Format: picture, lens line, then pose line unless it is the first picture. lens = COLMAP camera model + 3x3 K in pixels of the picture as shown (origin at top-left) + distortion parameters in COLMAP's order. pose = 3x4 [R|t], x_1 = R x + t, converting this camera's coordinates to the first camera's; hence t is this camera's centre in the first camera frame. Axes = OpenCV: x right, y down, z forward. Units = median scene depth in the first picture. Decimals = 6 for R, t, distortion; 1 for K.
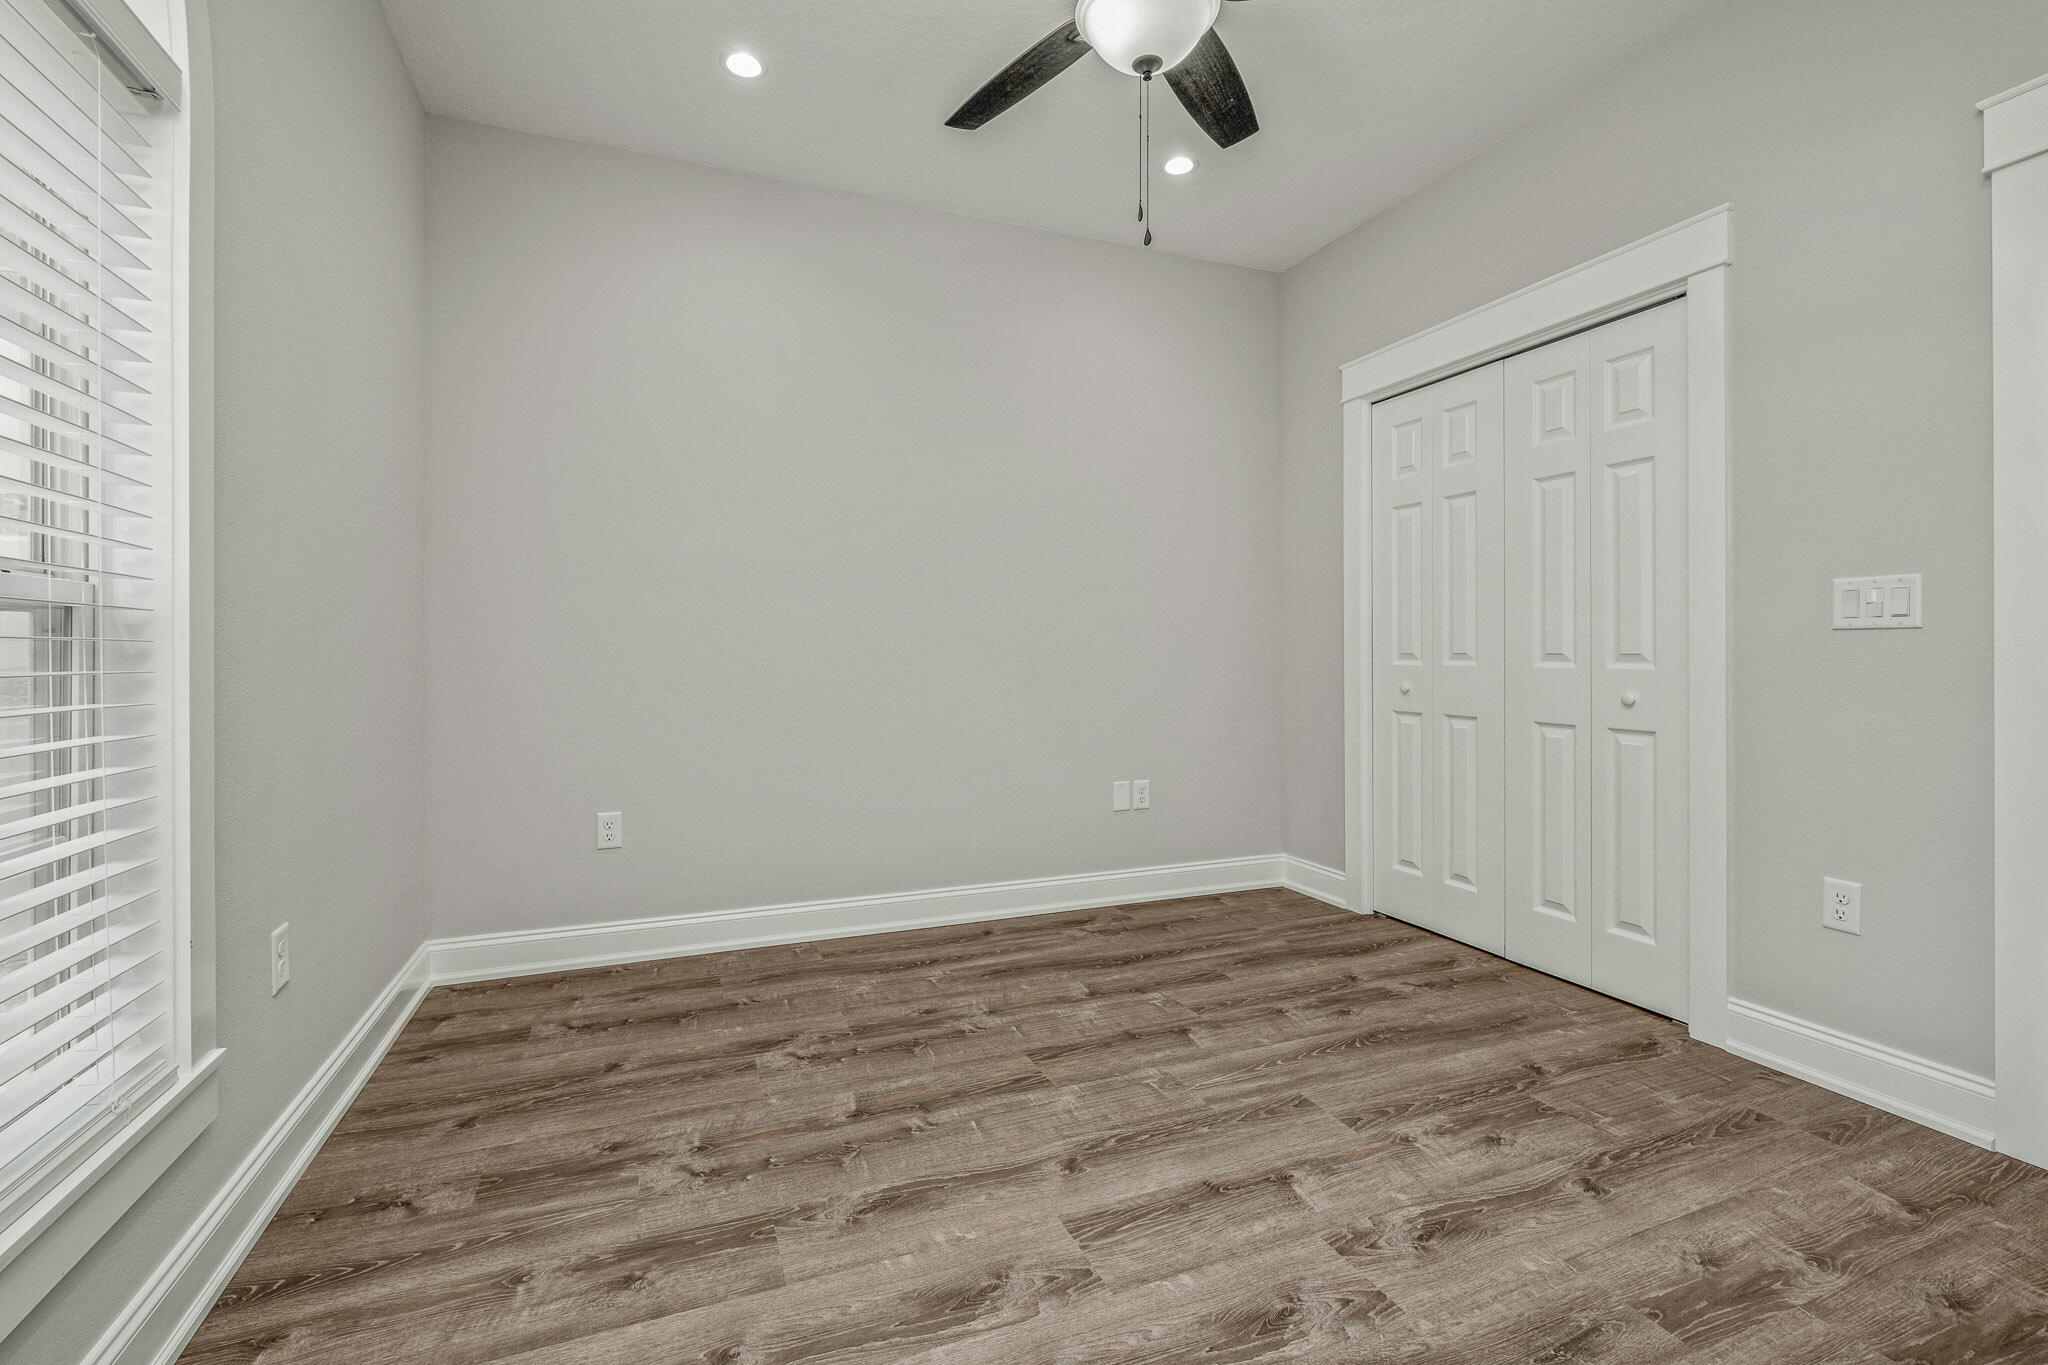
lens RADIAL K [[901.2, 0, 1031.4], [0, 901.2, 673.1], [0, 0, 1]] dist [0.004409, -0.006187]
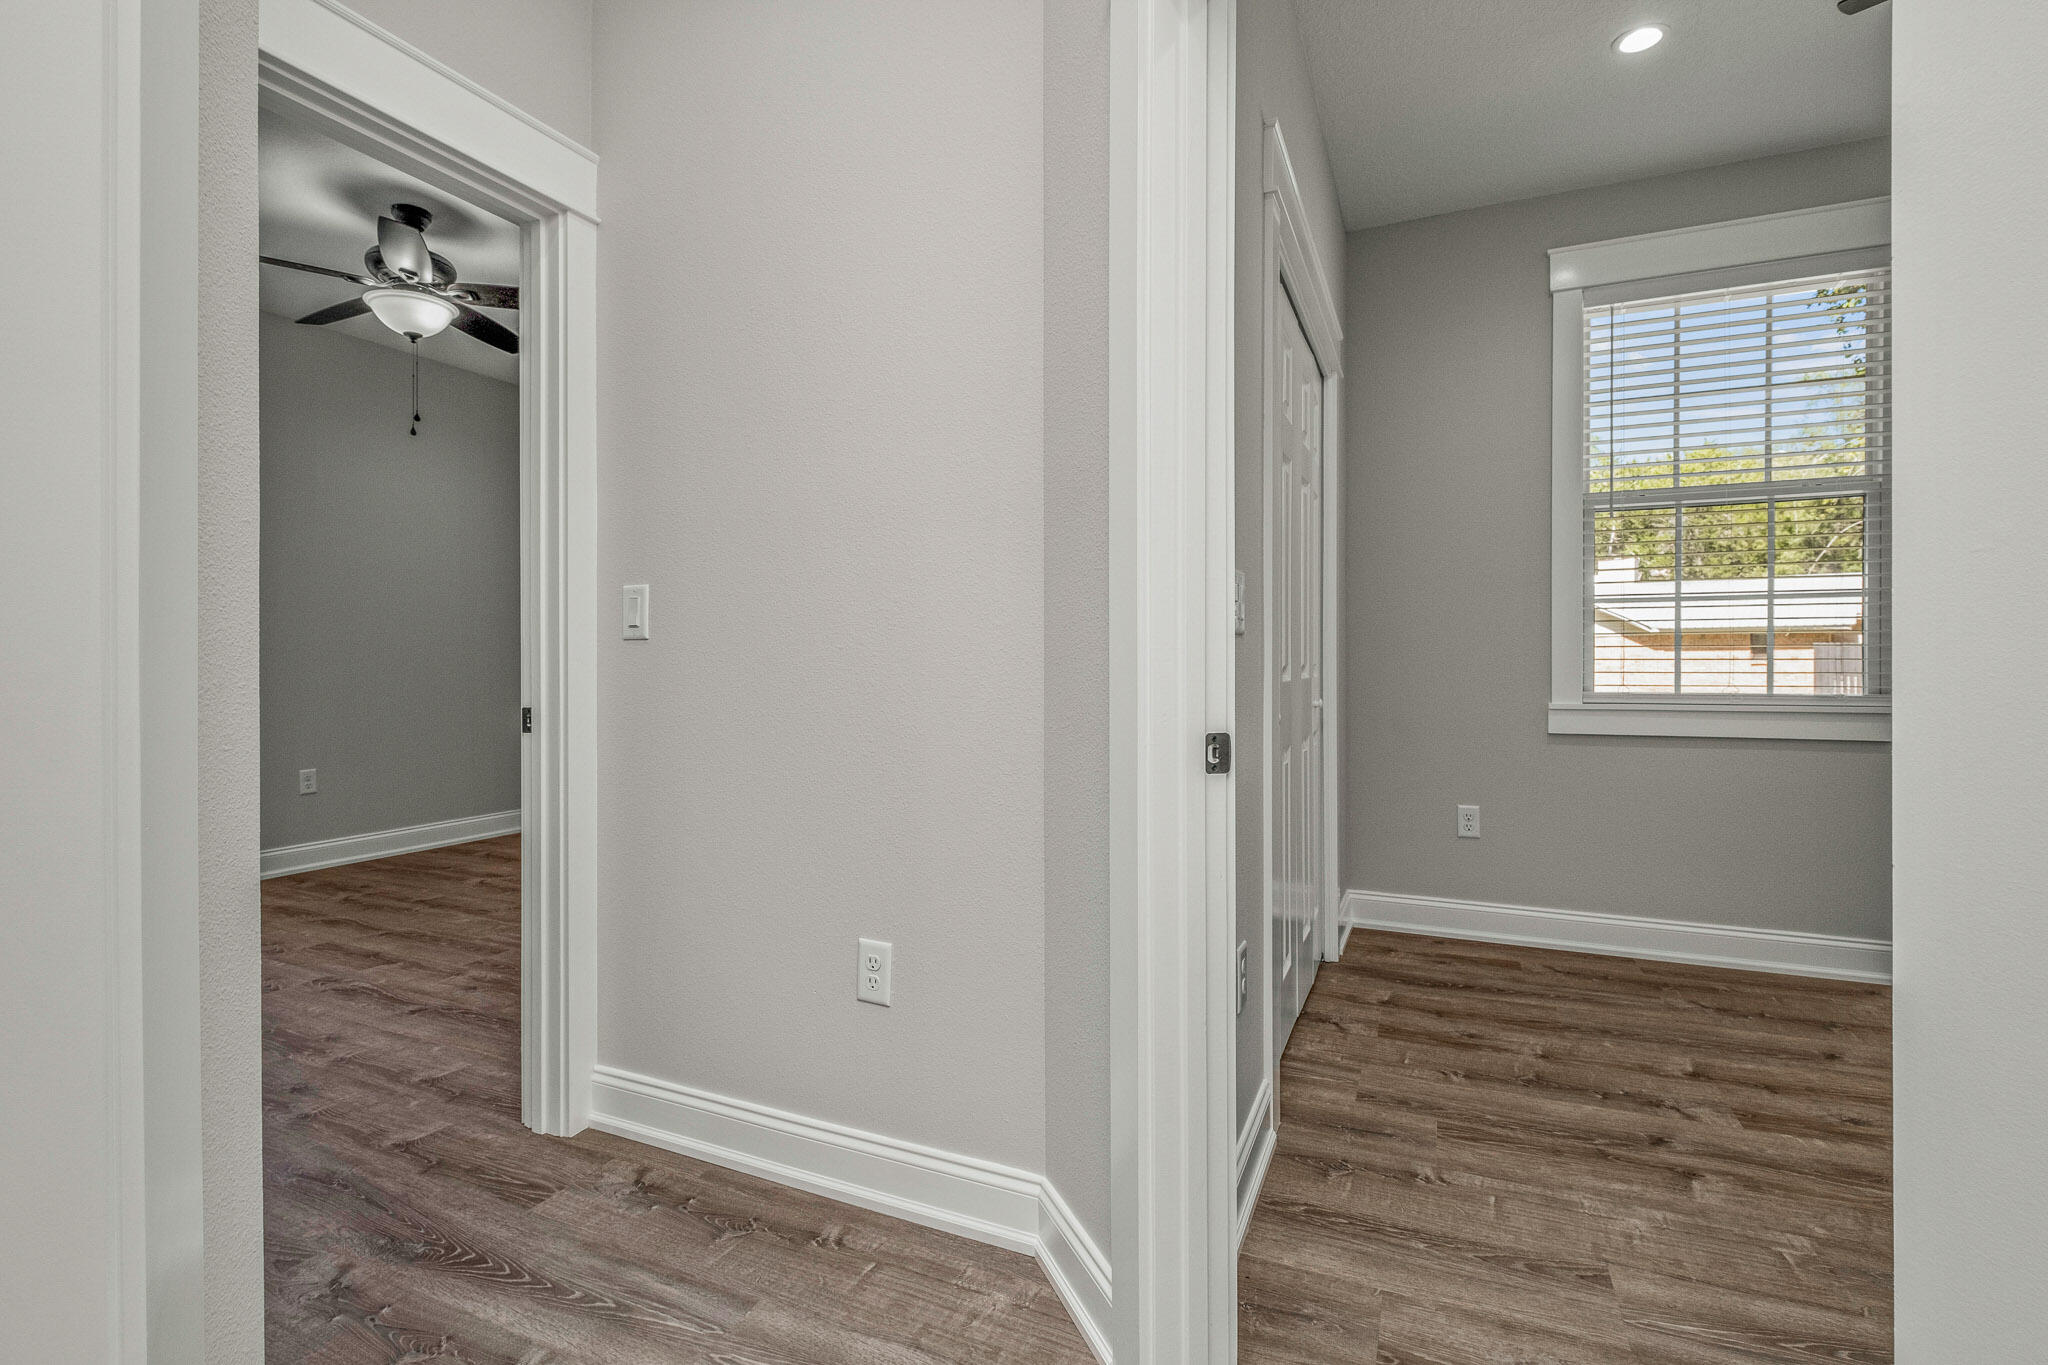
lens RADIAL K [[901.2, 0, 1015.5], [0, 901.2, 675.9], [0, 0, 1]] dist [0.004409, -0.006187]
pose [[0.688077, 0.001279, -0.725636, 2.141712], [-0.009565, 0.999928, -0.007307, -0.002115], [0.725574, 0.011969, 0.688040, 0.590377]]
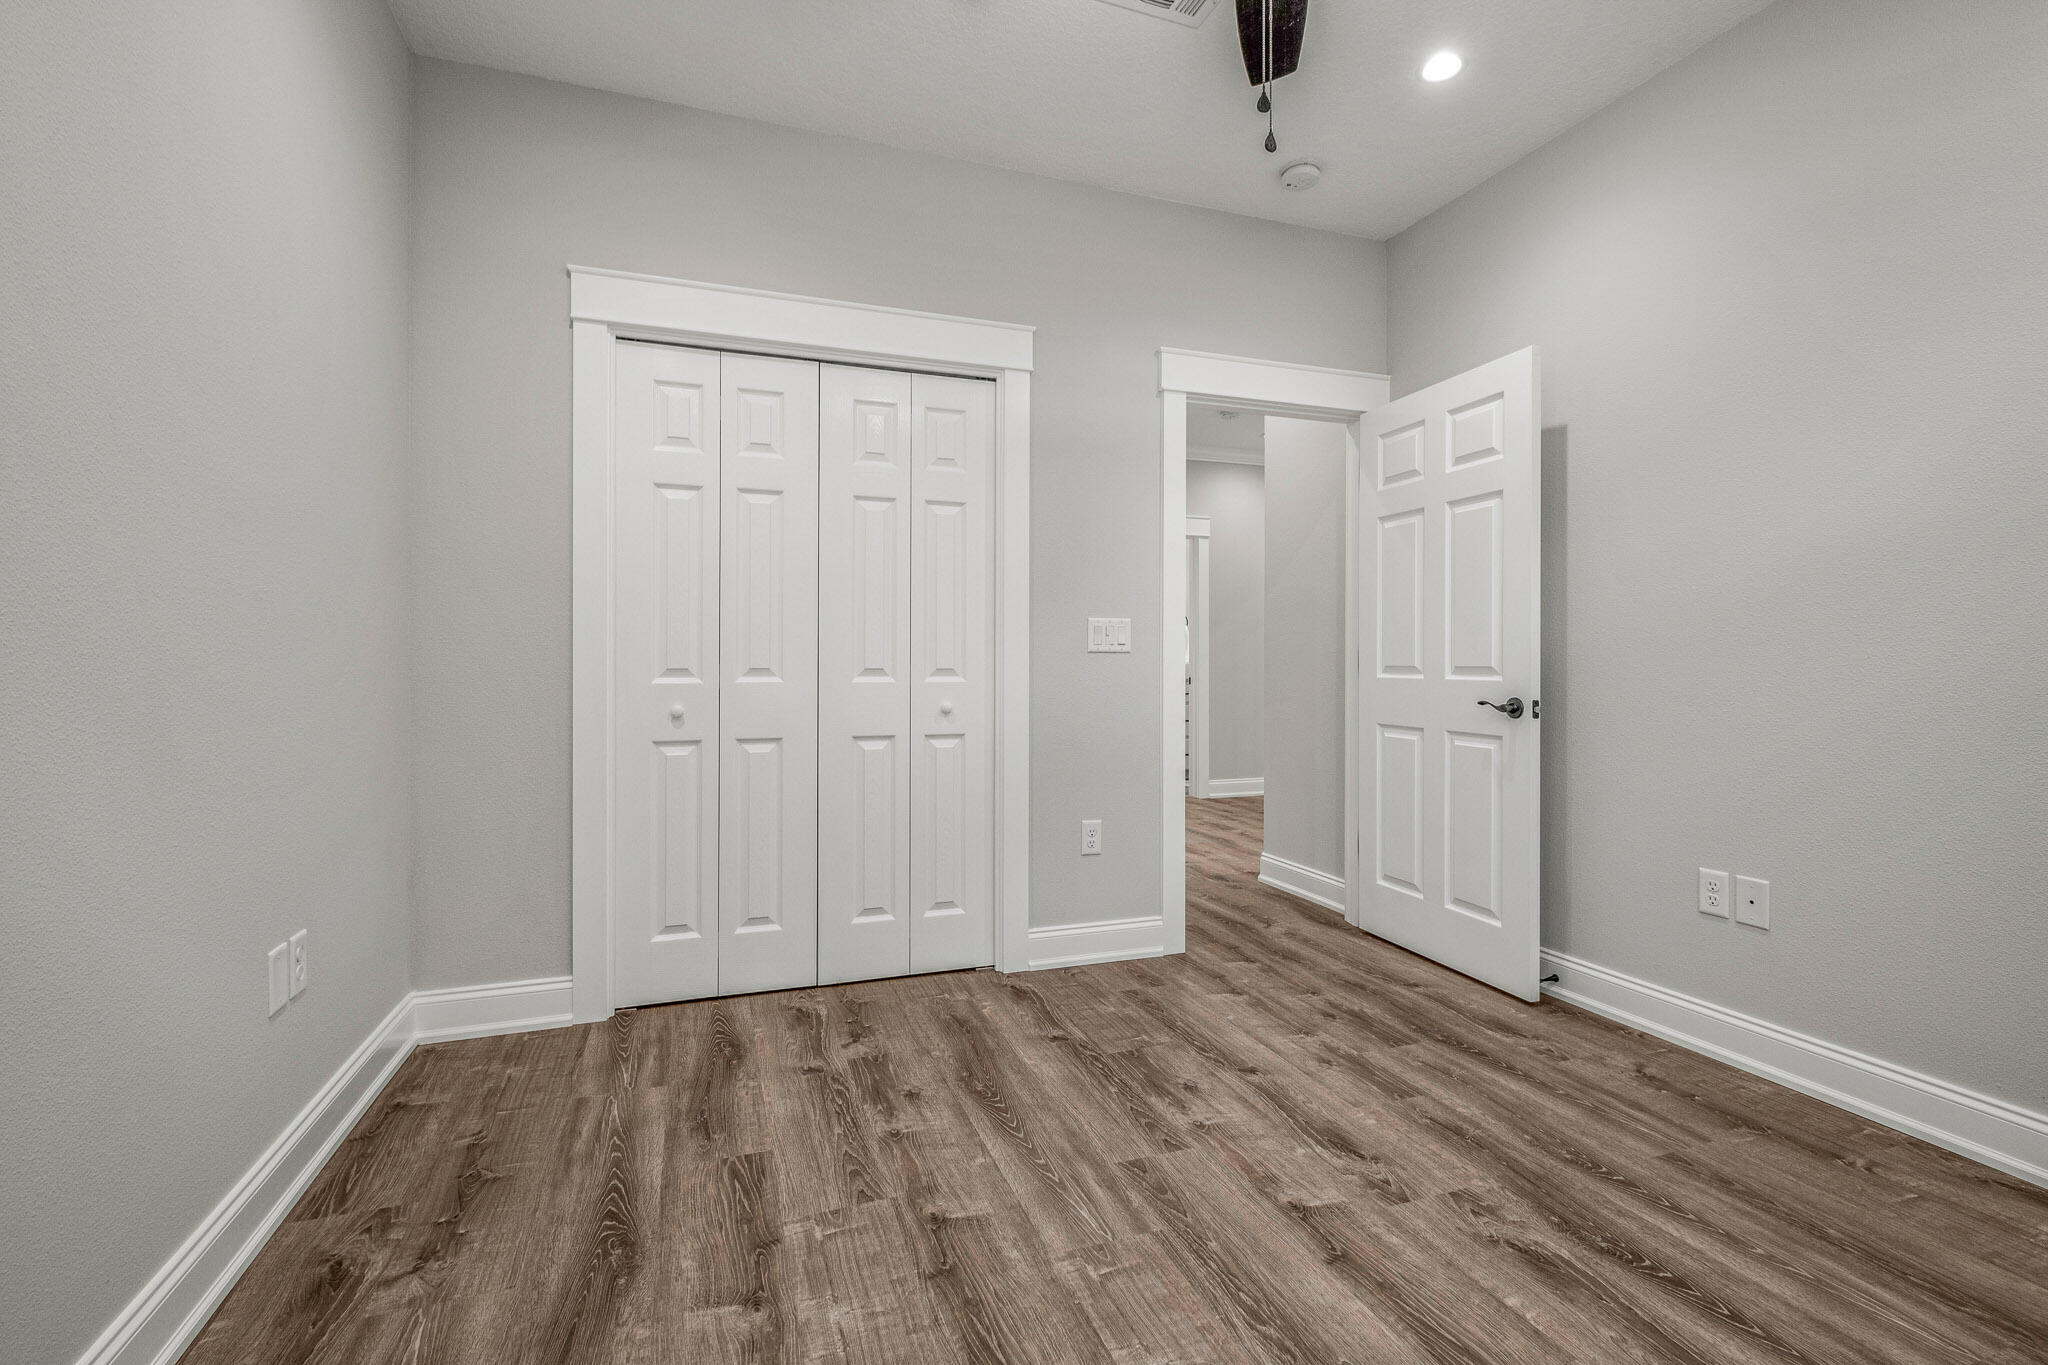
lens RADIAL K [[901.2, 0, 1011.4], [0, 901.2, 669.4], [0, 0, 1]] dist [0.004409, -0.006187]
pose [[0.056395, -0.005176, 0.998395, -0.631839], [0.021542, 0.999760, 0.003967, -0.029673], [-0.998176, 0.021284, 0.056493, 1.104882]]
